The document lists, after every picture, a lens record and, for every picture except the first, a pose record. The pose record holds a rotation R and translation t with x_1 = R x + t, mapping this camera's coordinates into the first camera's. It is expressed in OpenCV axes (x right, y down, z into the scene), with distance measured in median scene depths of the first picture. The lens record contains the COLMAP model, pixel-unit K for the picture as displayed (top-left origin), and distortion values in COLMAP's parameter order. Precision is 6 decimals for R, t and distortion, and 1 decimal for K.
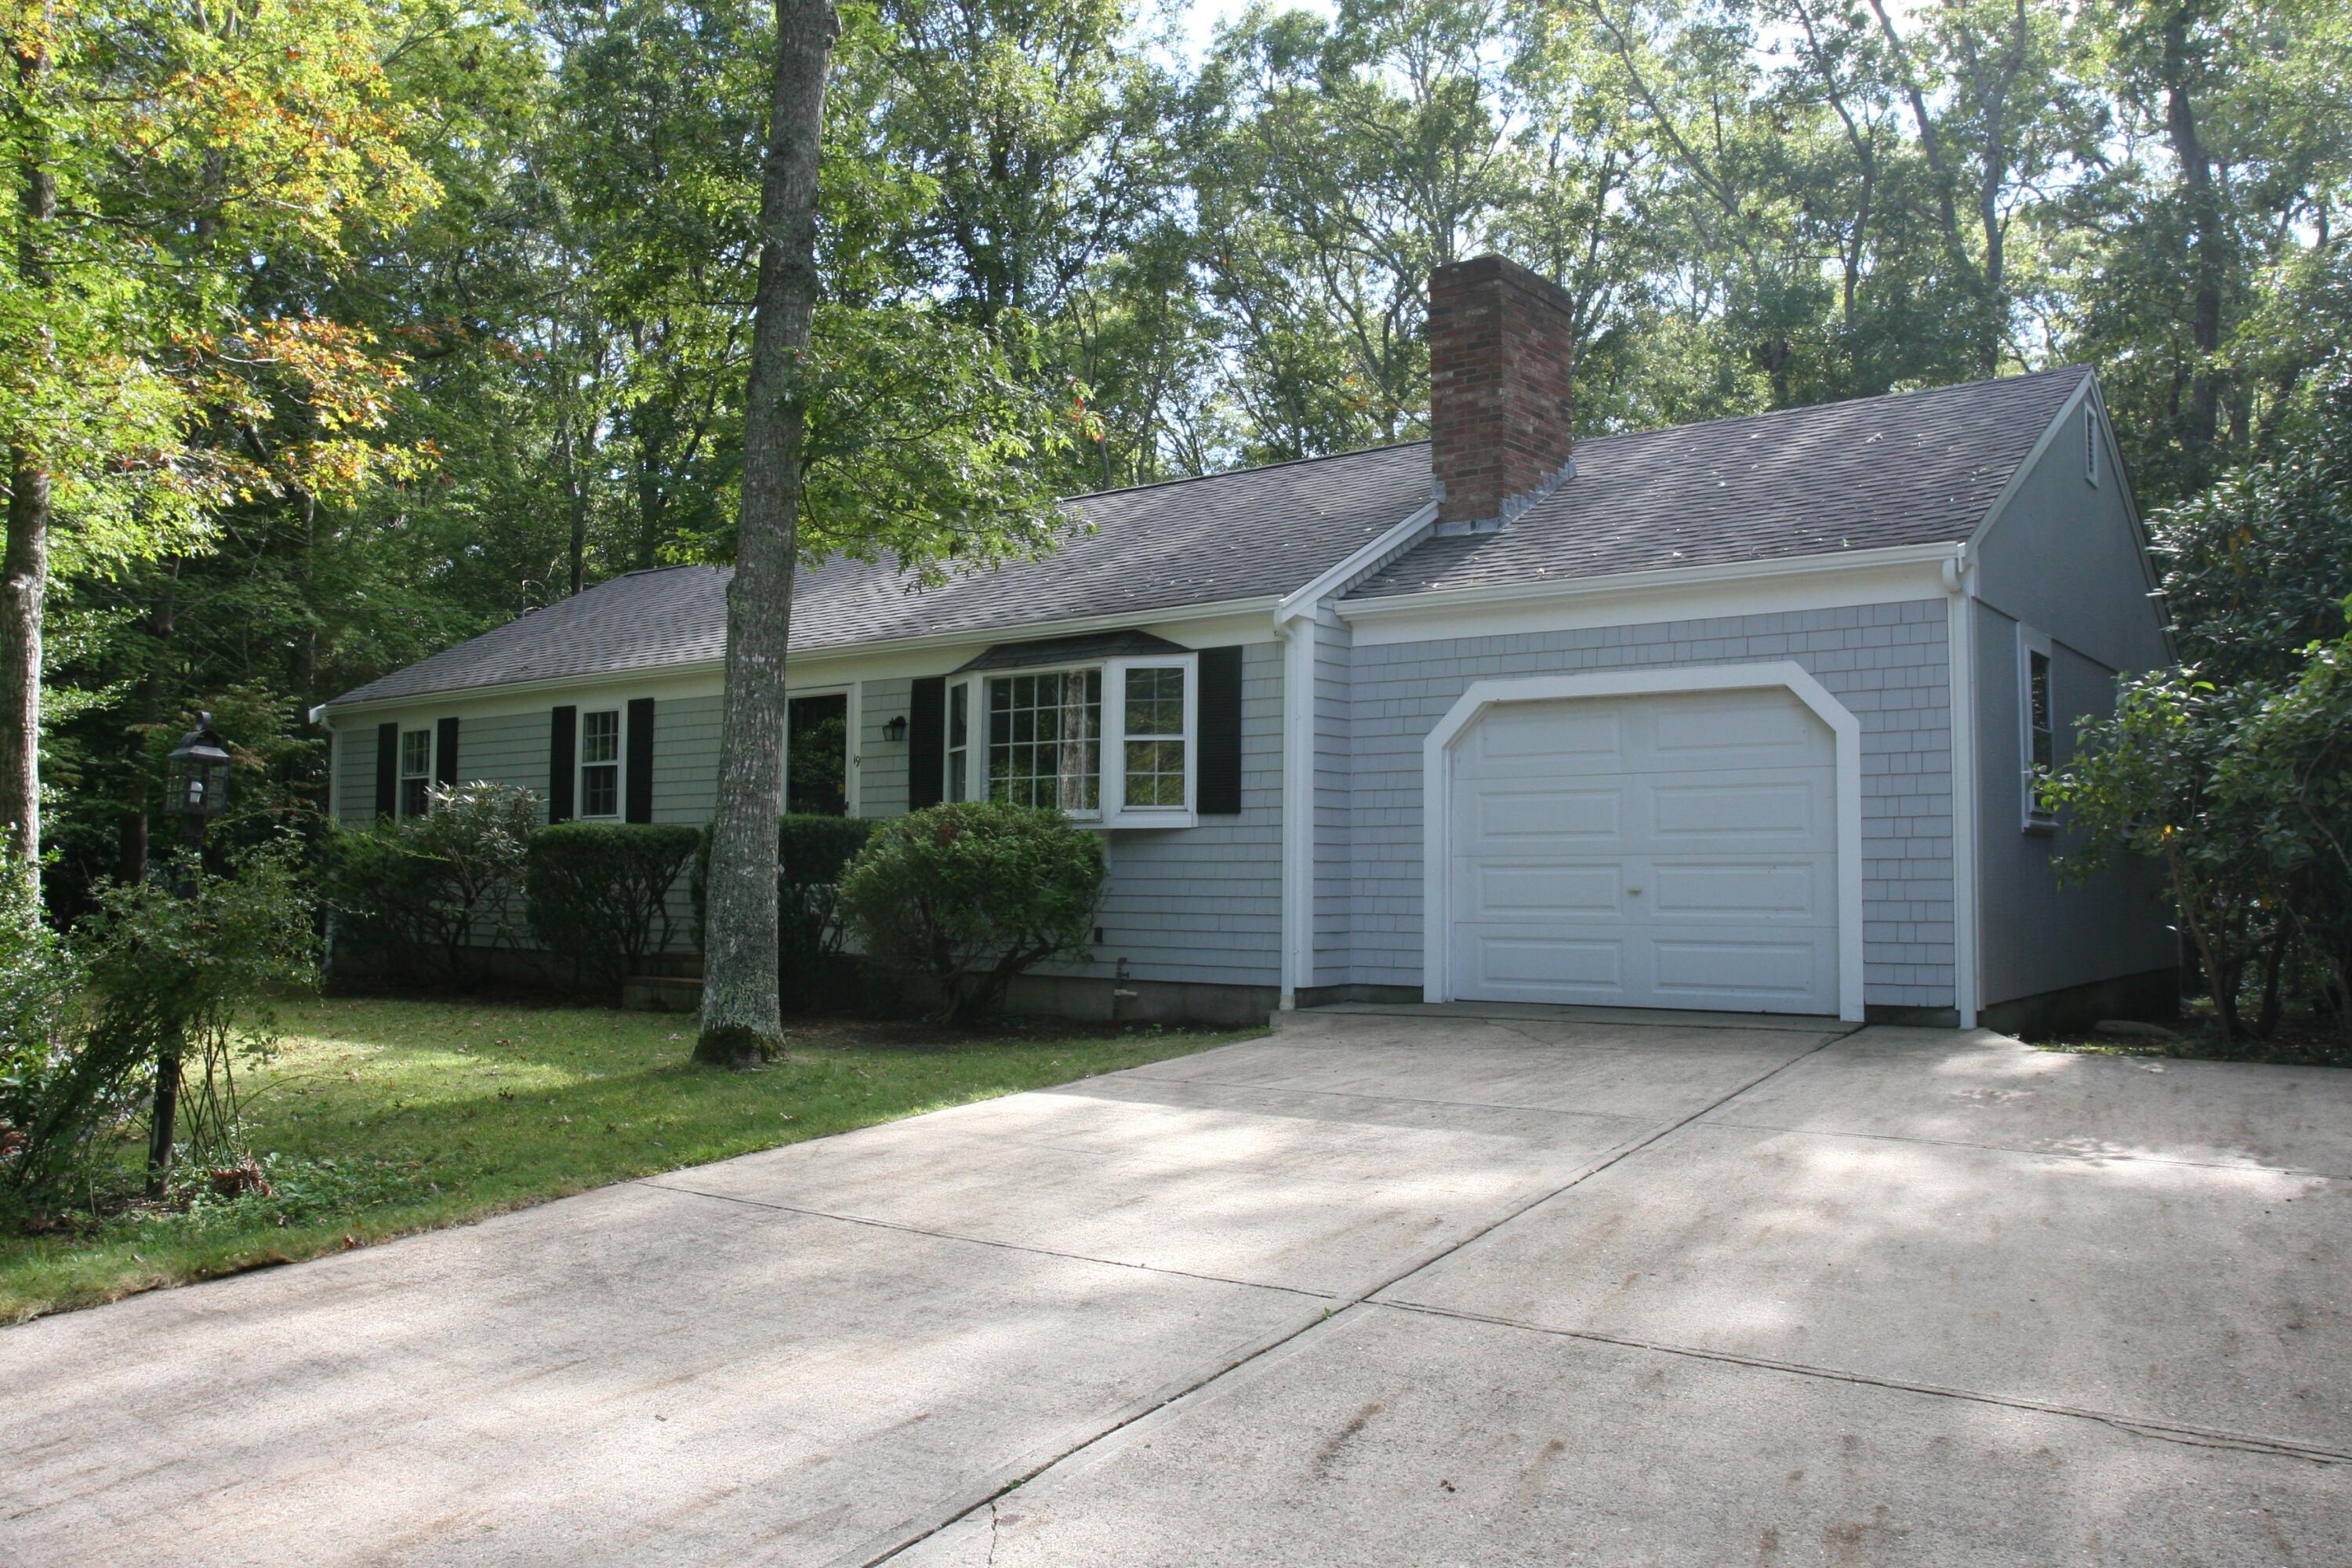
lens RADIAL K [[1818.4, 0, 1176.0], [0, 1818.4, 784.0], [0, 0, 1]] dist [-0.090917, 0.064651]
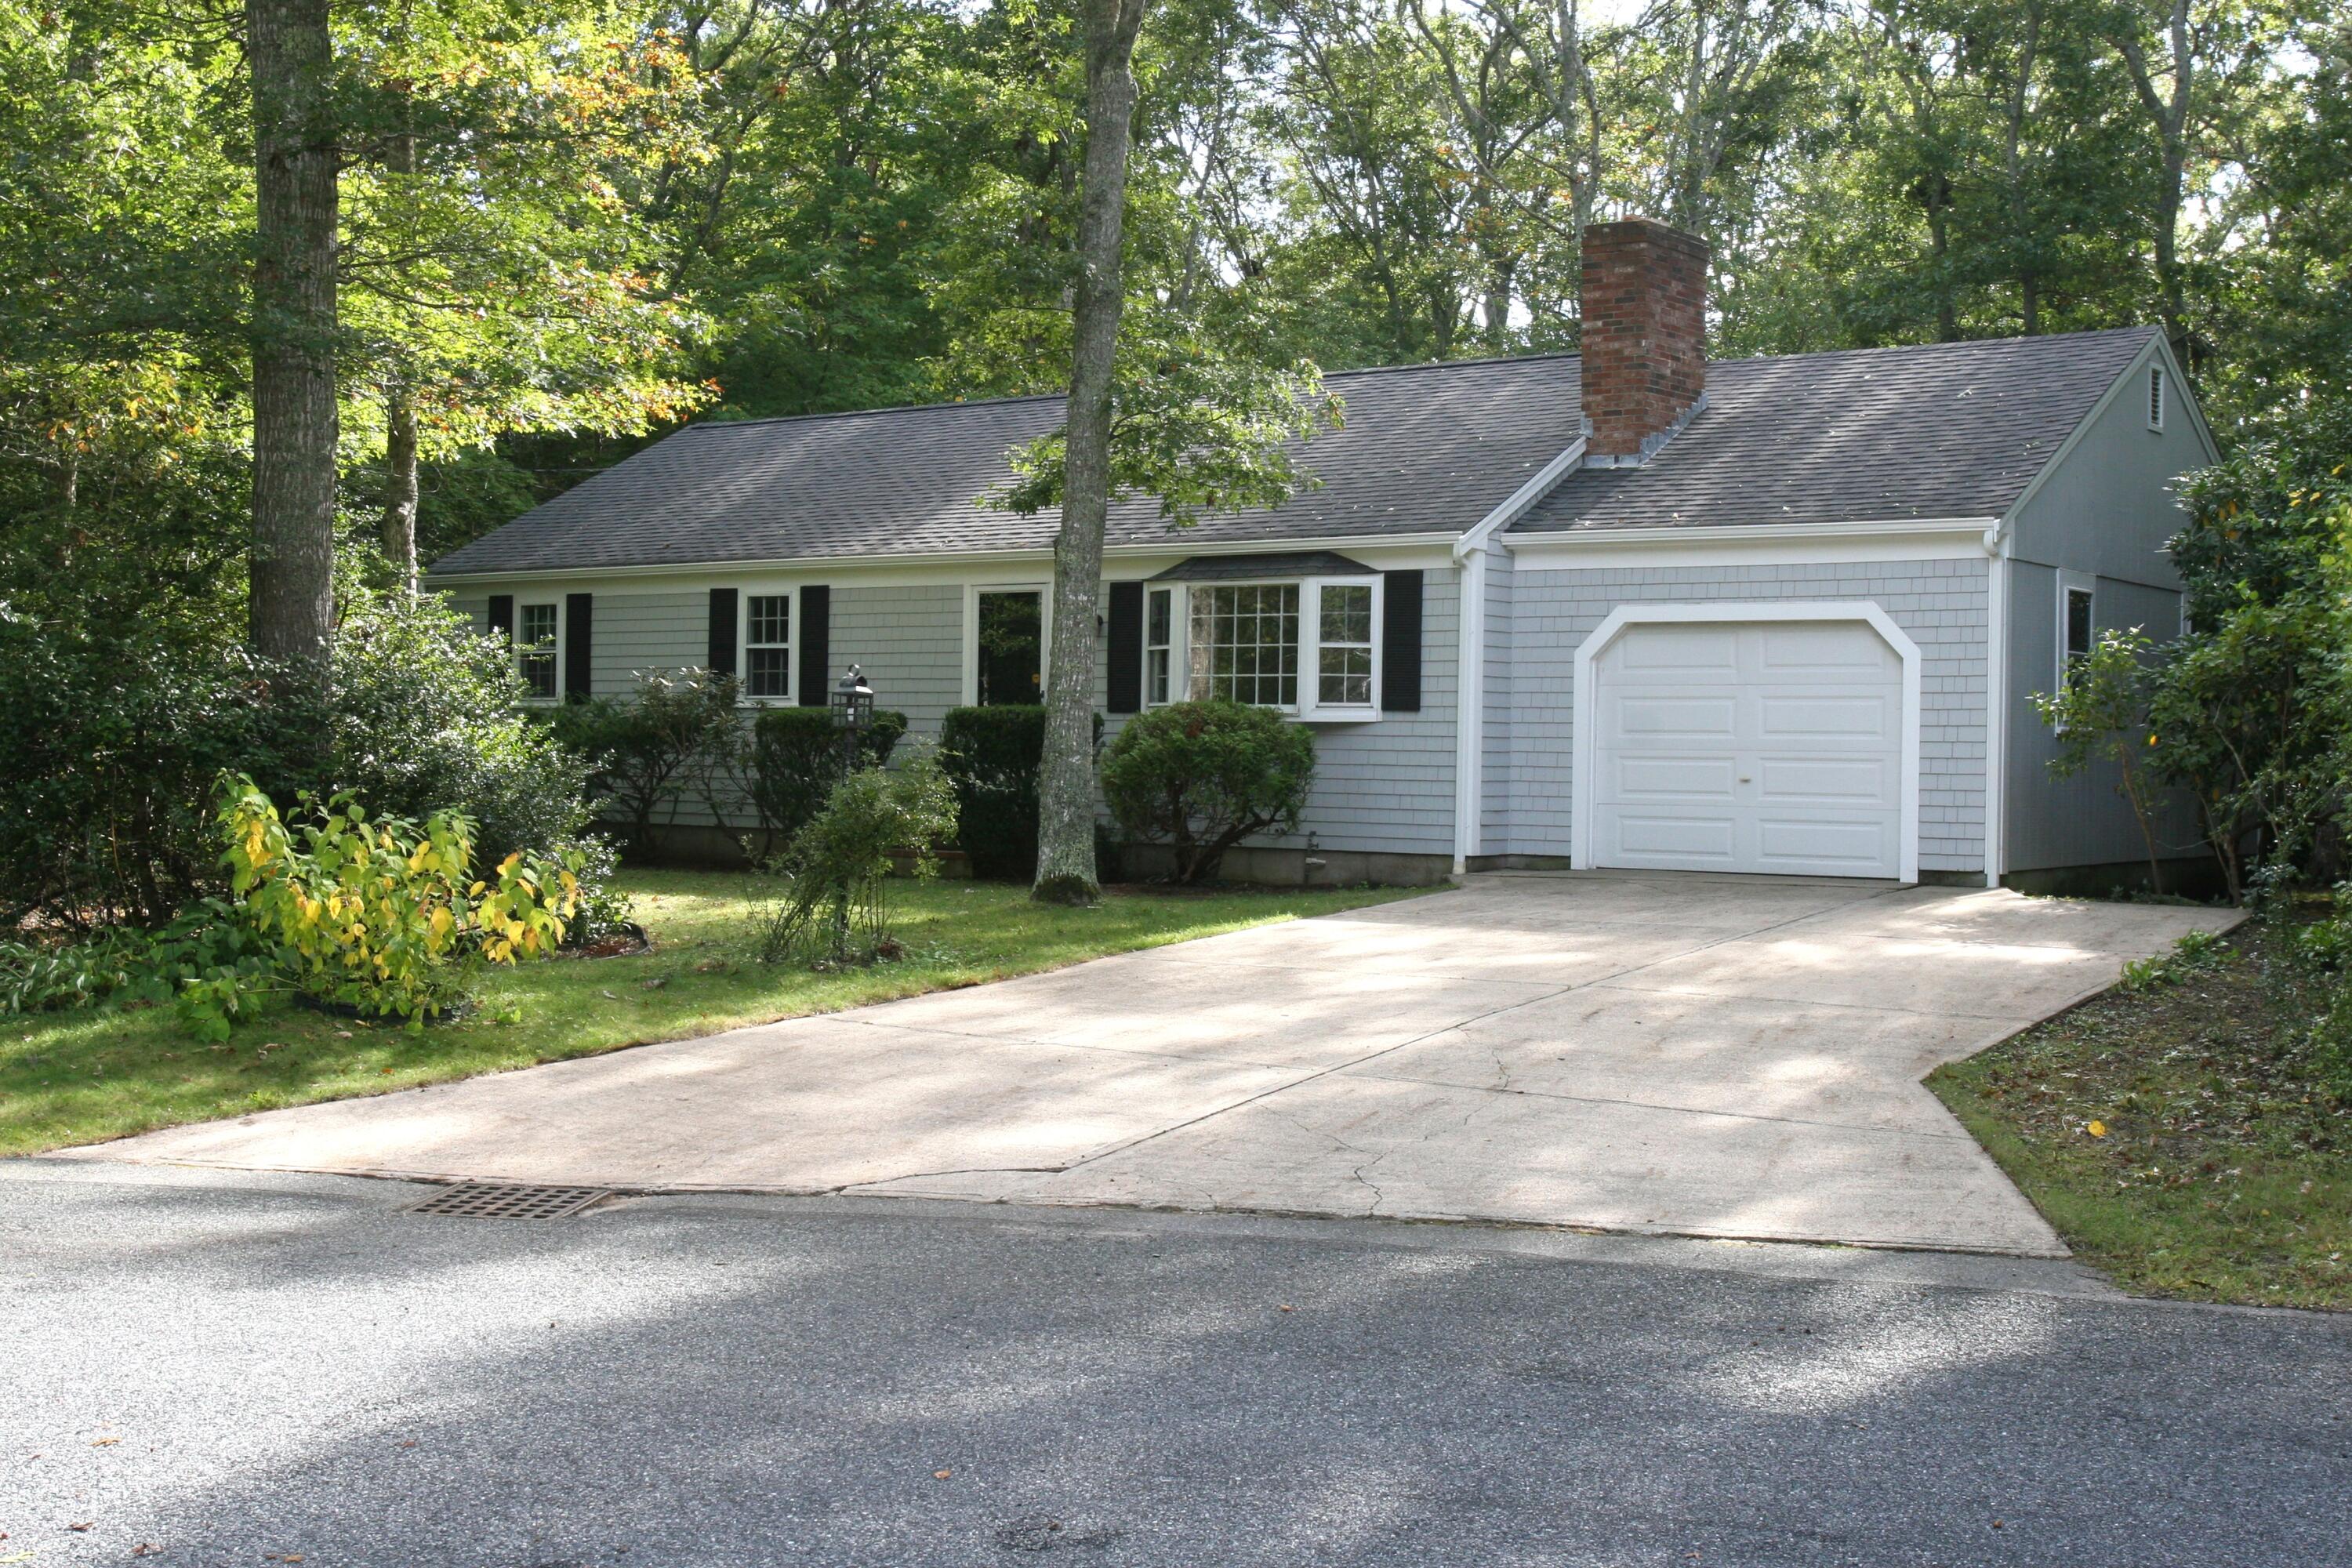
lens RADIAL K [[2635.5, 0, 1176.0], [0, 2635.5, 784.0], [0, 0, 1]] dist [-0.066699, 0.011327]
pose [[0.999787, 0.009114, 0.018544, -0.157370], [-0.010327, 0.997740, 0.066391, -0.049442], [-0.017897, -0.066568, 0.997621, -0.732035]]
